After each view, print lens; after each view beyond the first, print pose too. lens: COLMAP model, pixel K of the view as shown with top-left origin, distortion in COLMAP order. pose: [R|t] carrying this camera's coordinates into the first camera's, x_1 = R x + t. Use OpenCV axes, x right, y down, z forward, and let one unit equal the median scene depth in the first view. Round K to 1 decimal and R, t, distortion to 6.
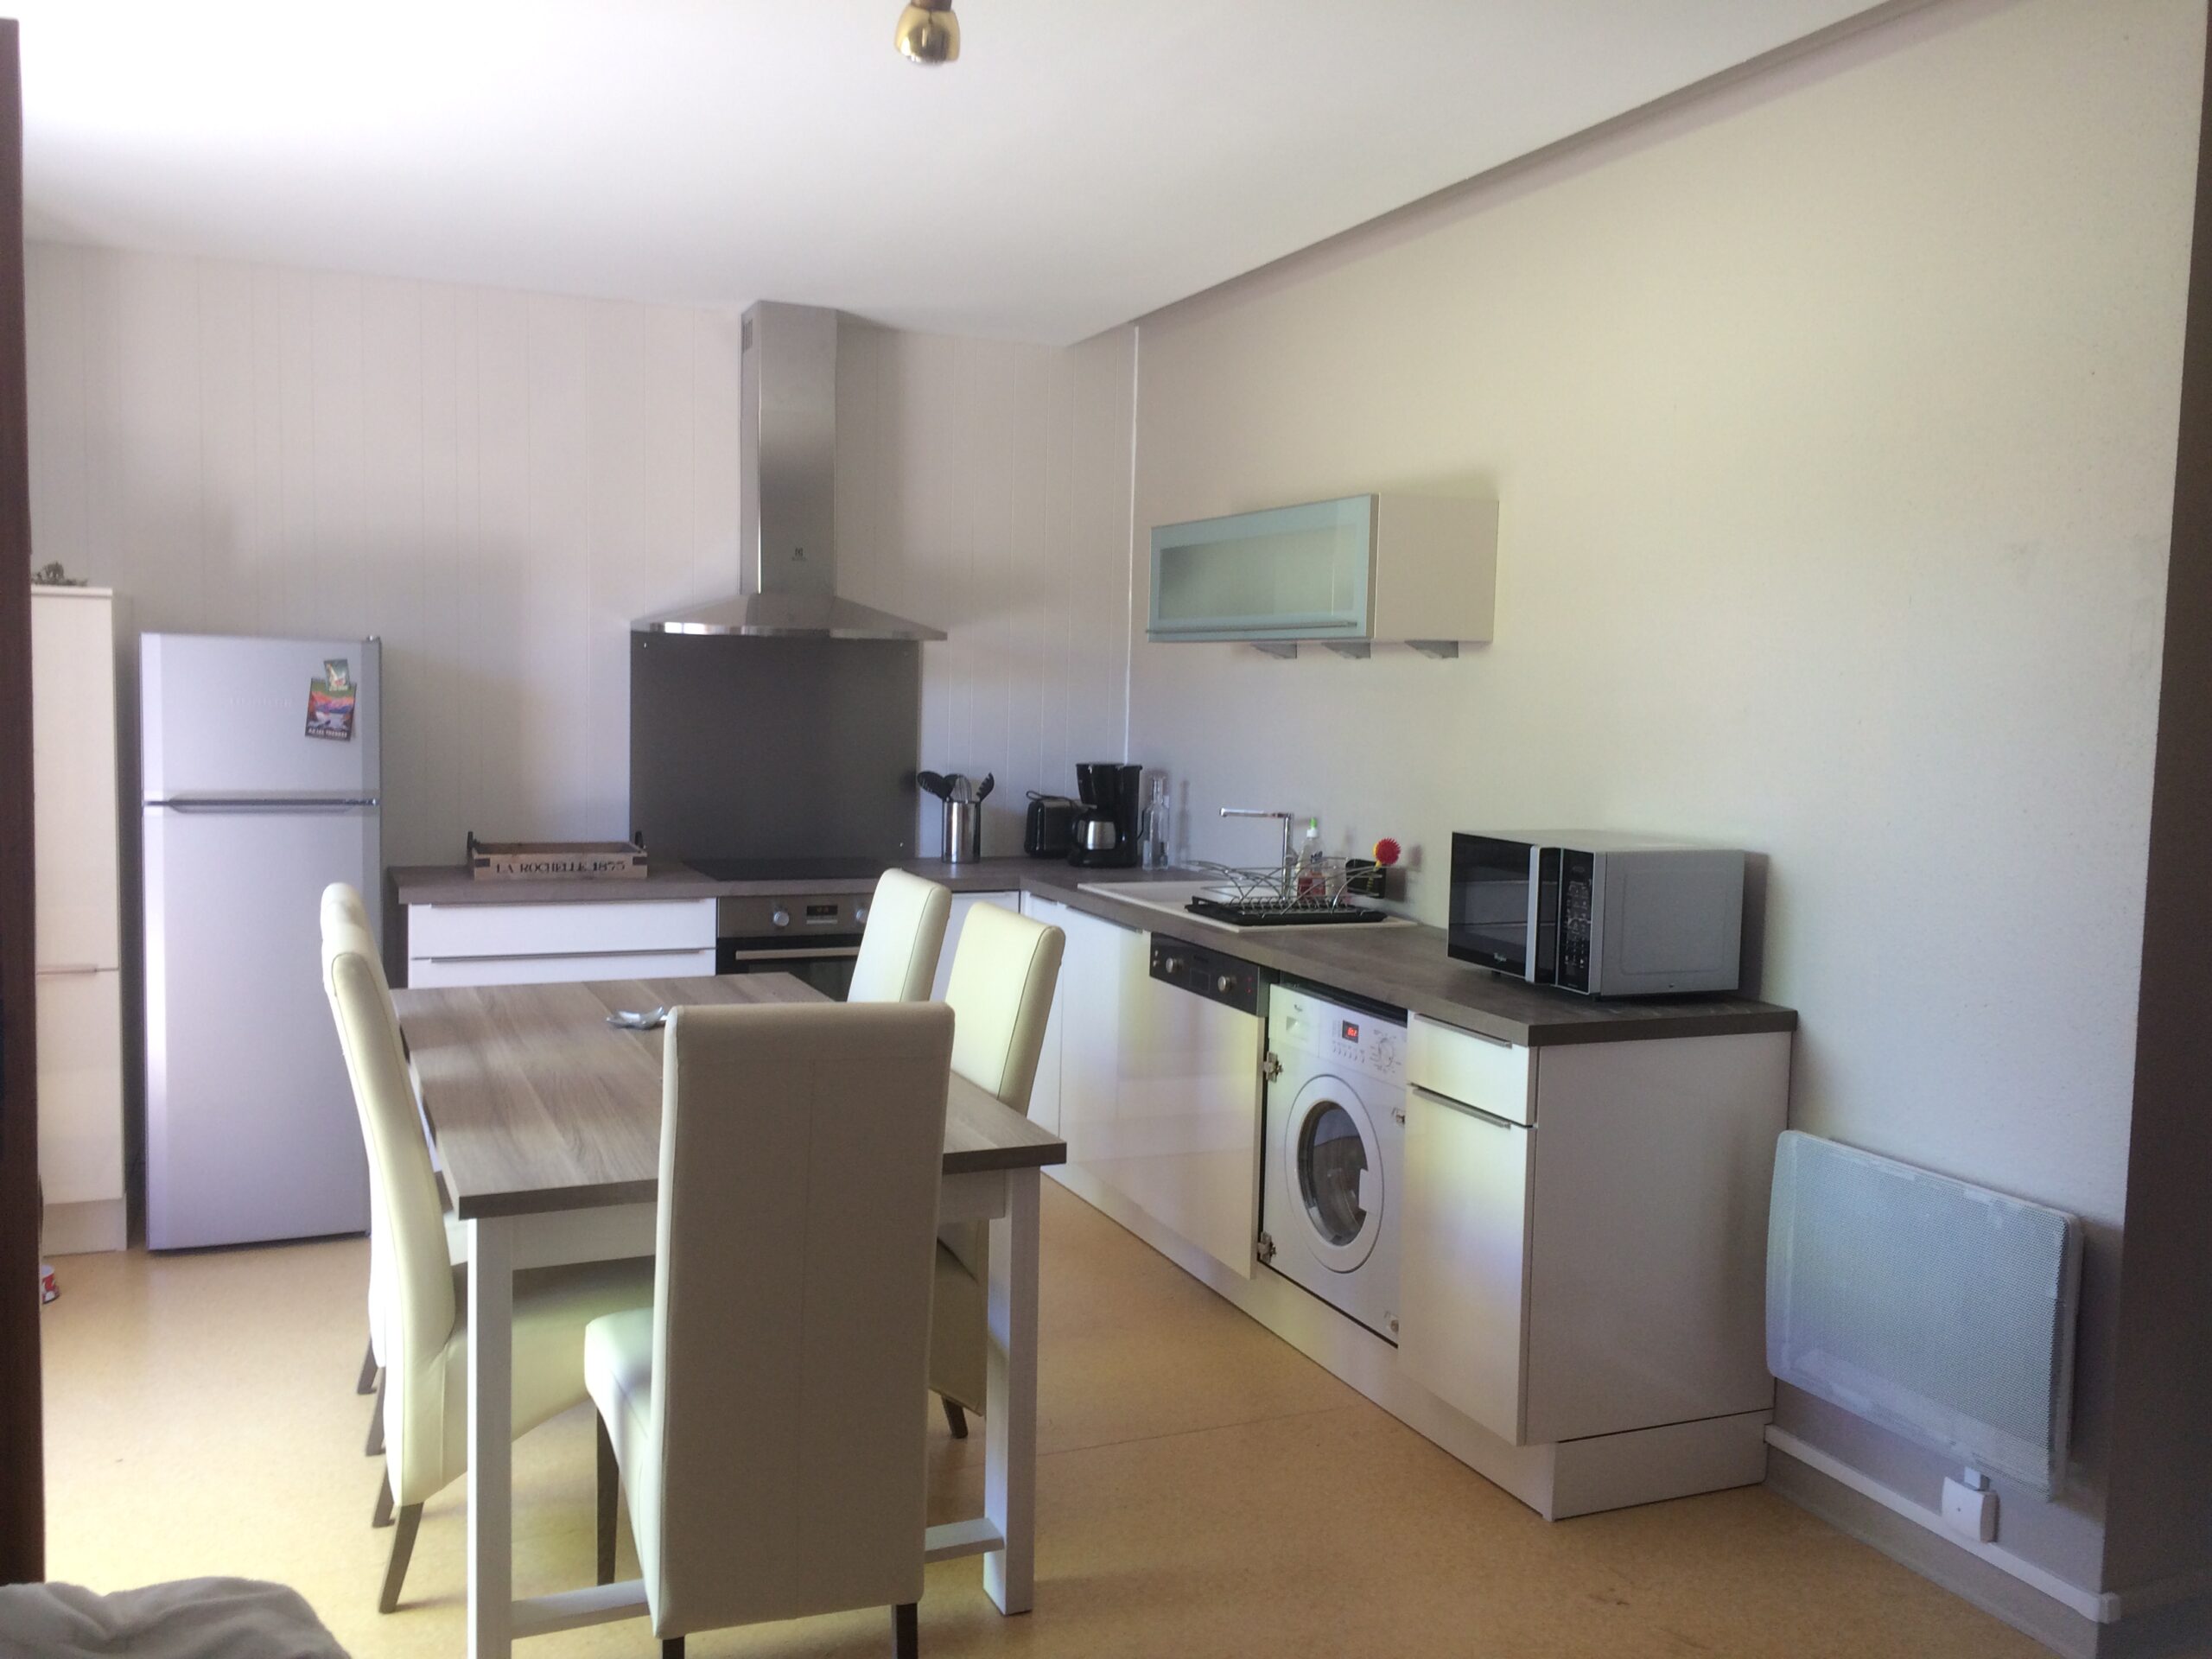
lens RADIAL K [[1855.7, 0, 1106.1], [0, 1855.7, 814.3], [0, 0, 1]] dist [-0.003198, -0.049276]
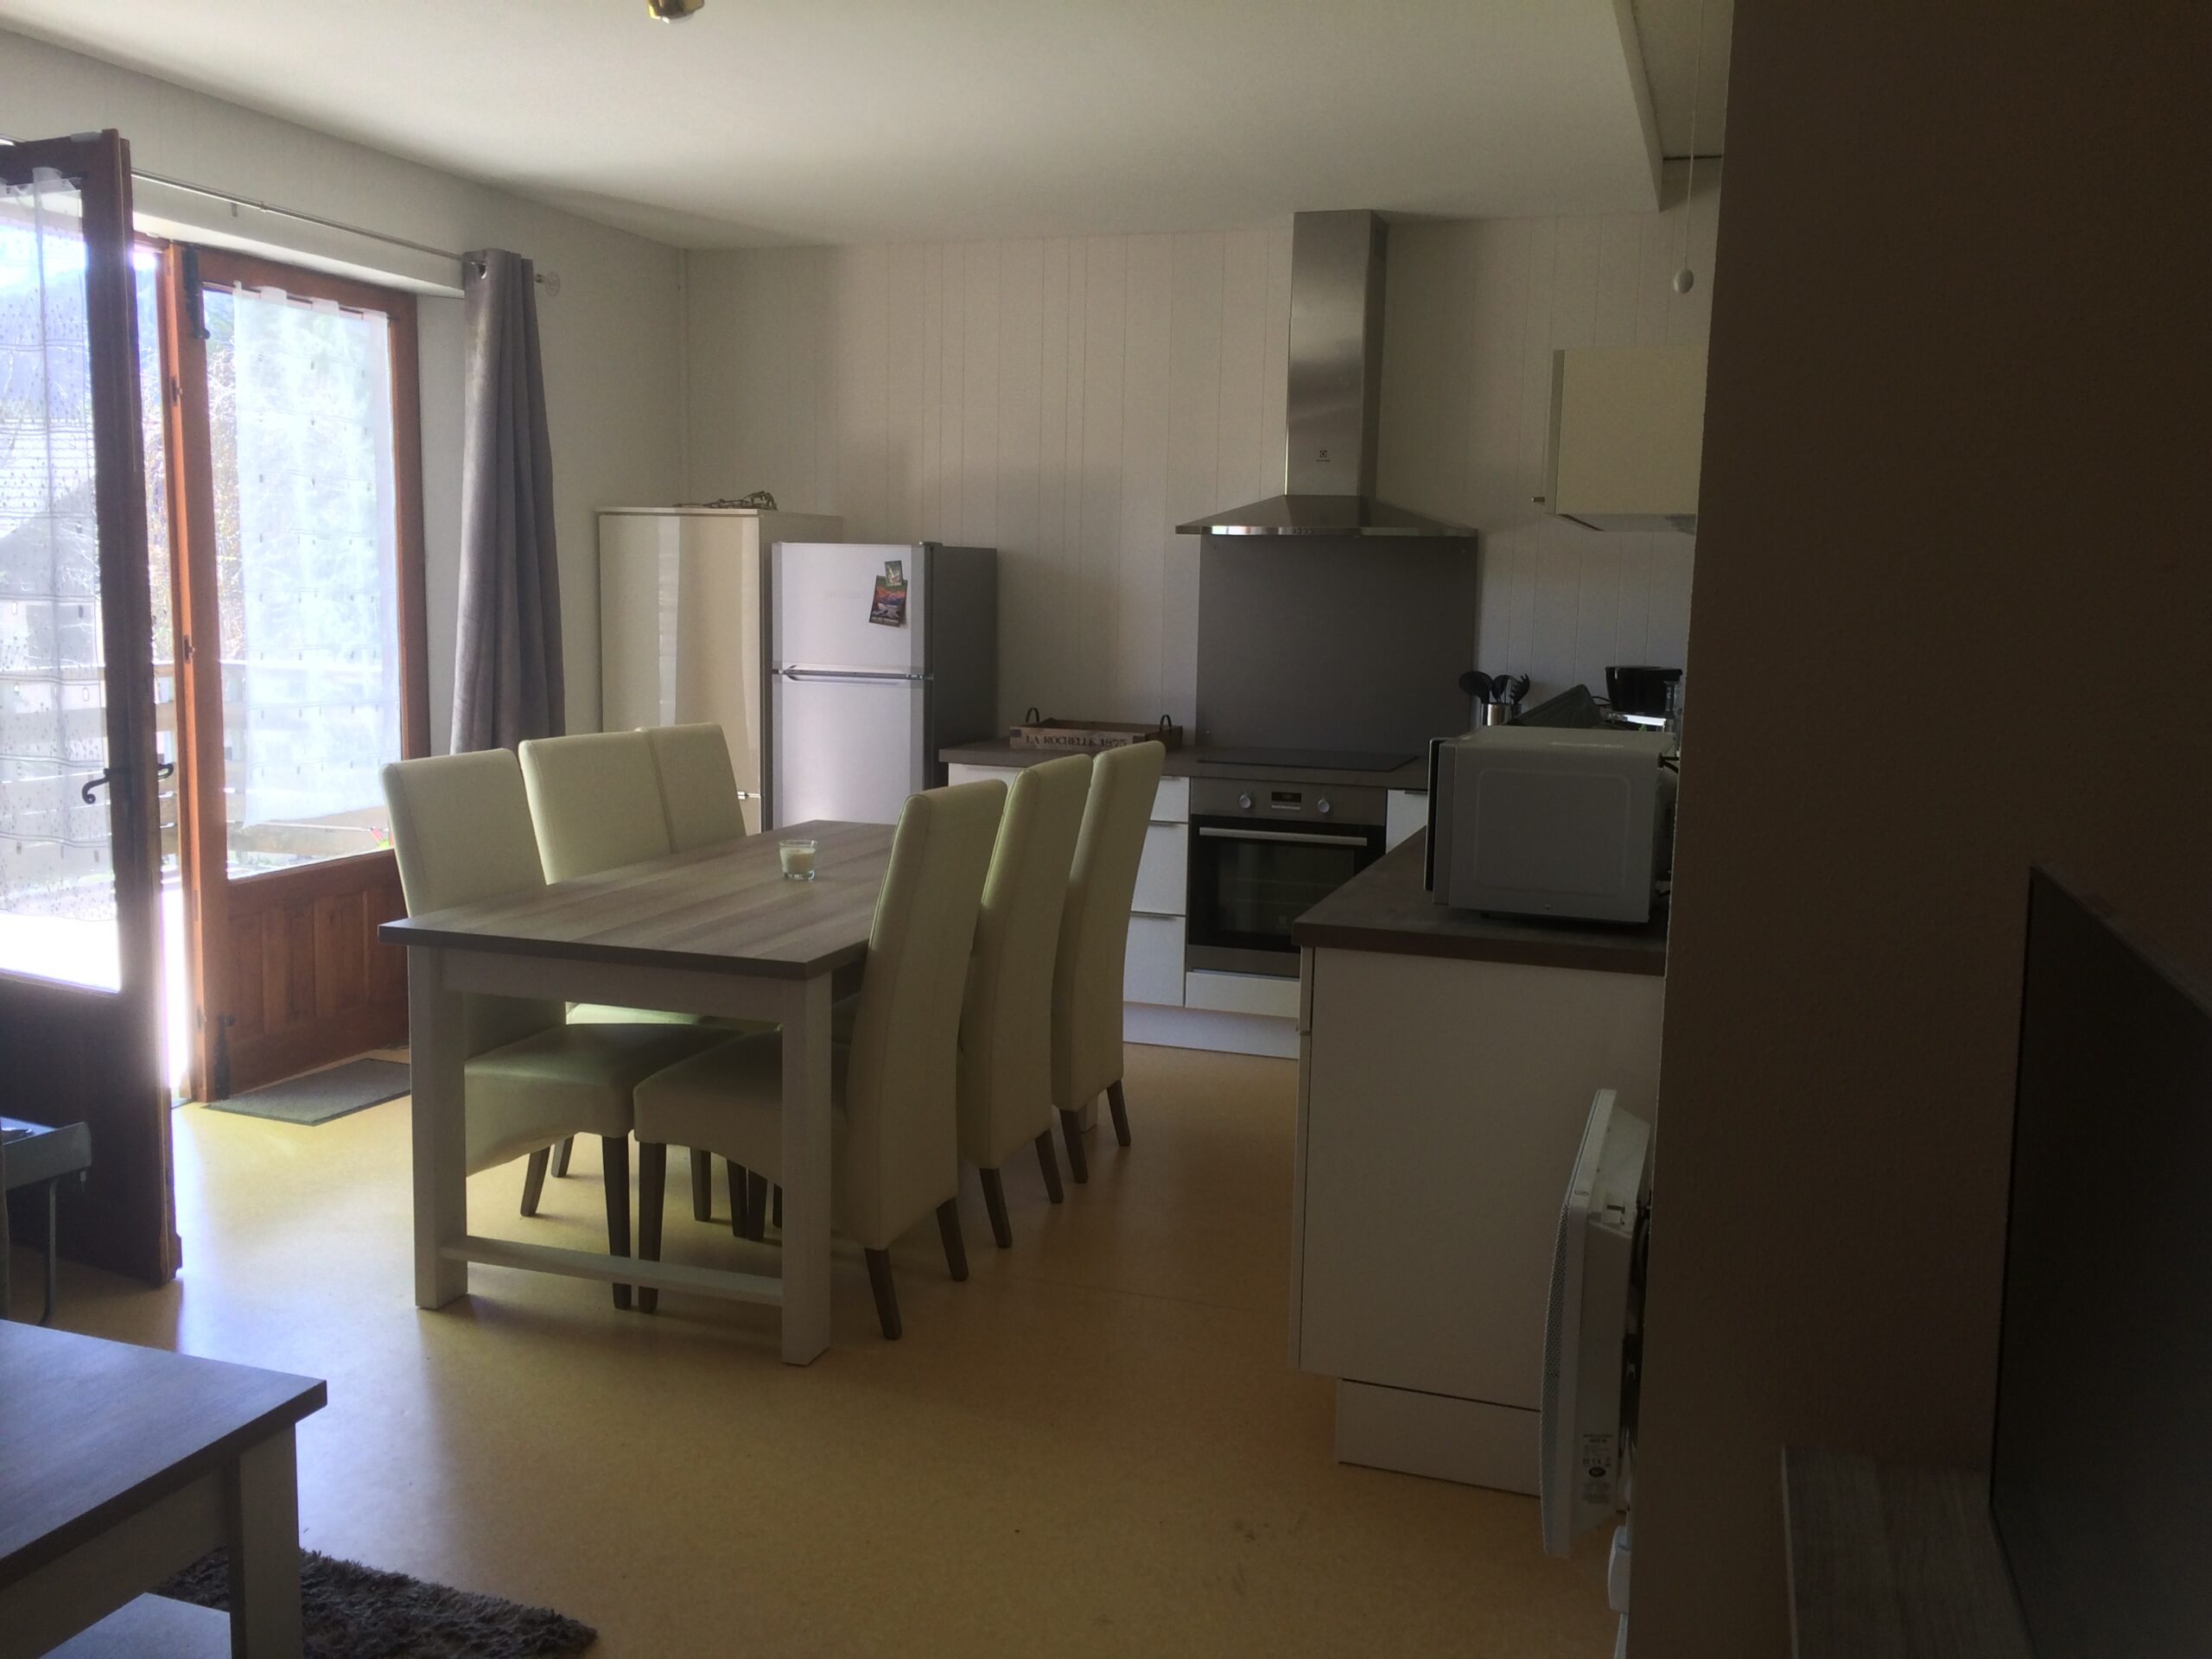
lens RADIAL K [[1855.7, 0, 1106.2], [0, 1855.7, 842.8], [0, 0, 1]] dist [-0.003198, -0.049276]
pose [[0.739902, 0.084735, -0.667357, 0.495740], [-0.050569, 0.996234, 0.070428, 0.009185], [0.670811, -0.018362, 0.741401, 0.157786]]
